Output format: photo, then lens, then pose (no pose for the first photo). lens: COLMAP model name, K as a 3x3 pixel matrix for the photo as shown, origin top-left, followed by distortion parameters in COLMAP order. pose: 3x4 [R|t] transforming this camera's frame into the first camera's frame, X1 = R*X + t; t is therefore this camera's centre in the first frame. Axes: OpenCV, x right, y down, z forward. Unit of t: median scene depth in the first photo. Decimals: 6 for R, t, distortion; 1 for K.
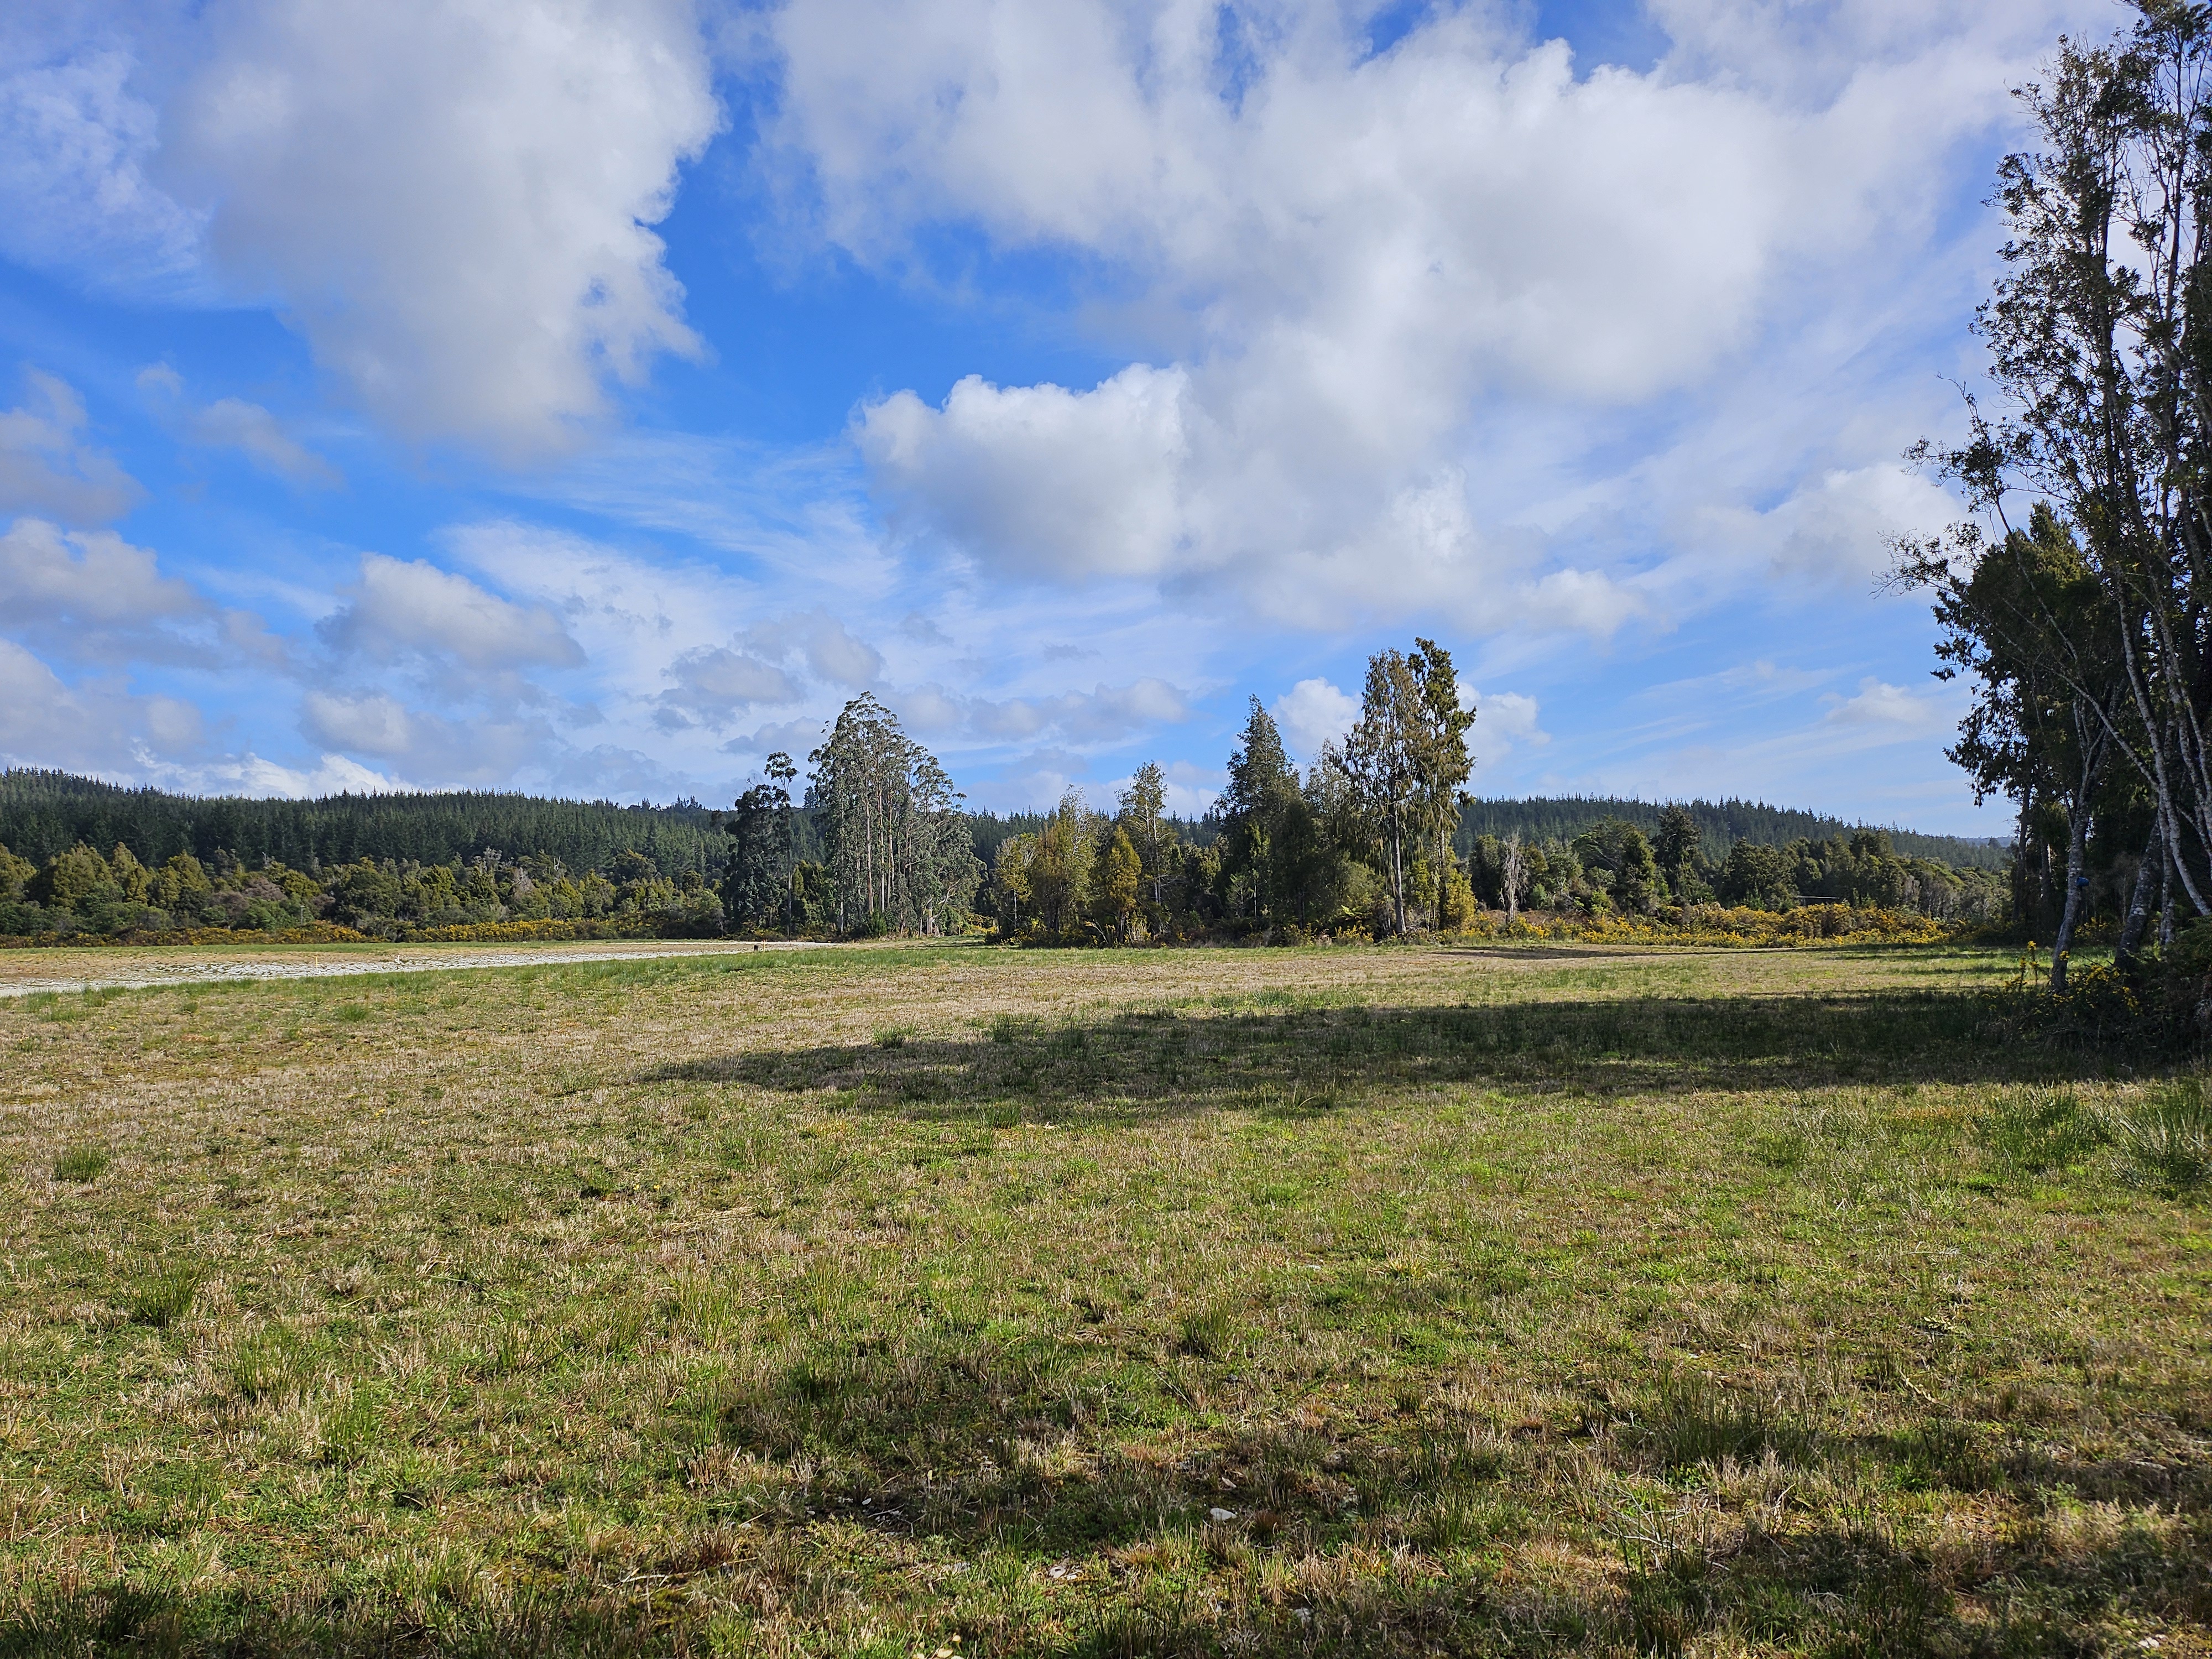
lens RADIAL K [[1497.3, 0, 1106.7], [0, 1497.3, 887.1], [0, 0, 1]] dist [0.004852, -0.052591]
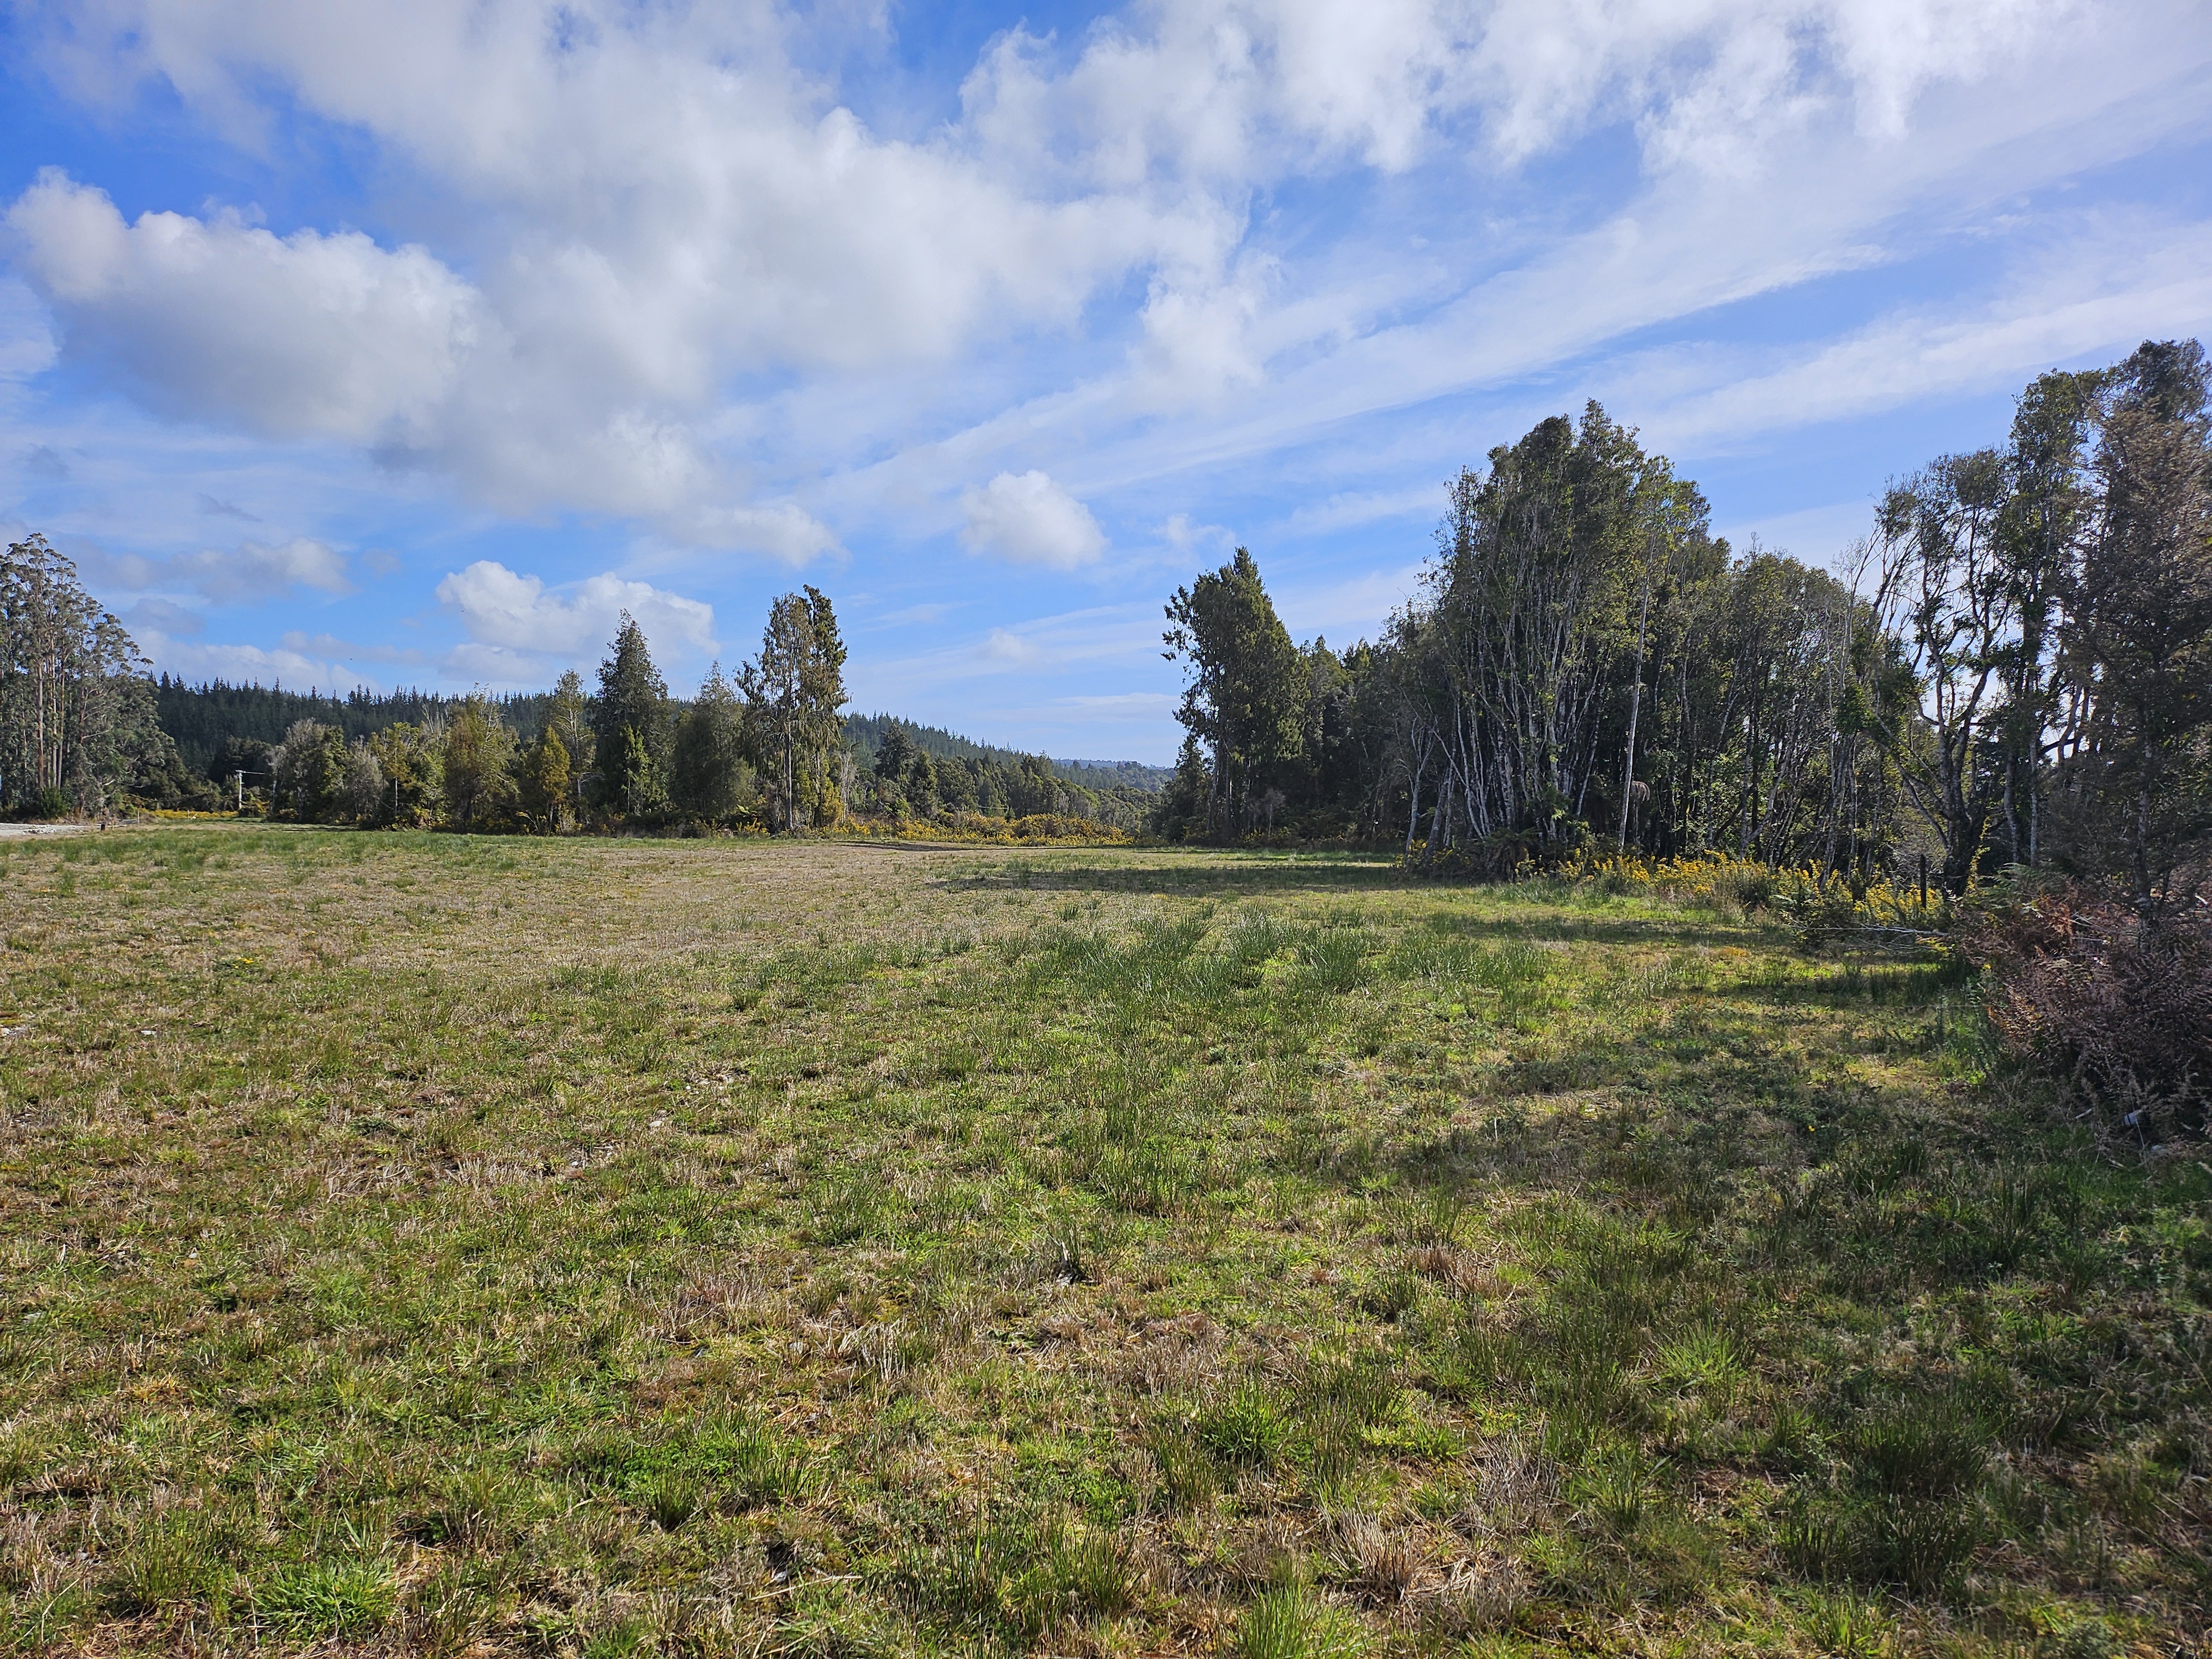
lens RADIAL K [[1470.7, 0, 1077.6], [0, 1470.7, 845.3], [0, 0, 1]] dist [0.002921, -0.076517]
pose [[0.845770, 0.019494, 0.533192, -0.236939], [-0.042436, 0.998624, 0.030804, -0.002813], [-0.531858, -0.048680, 0.845433, -0.129076]]
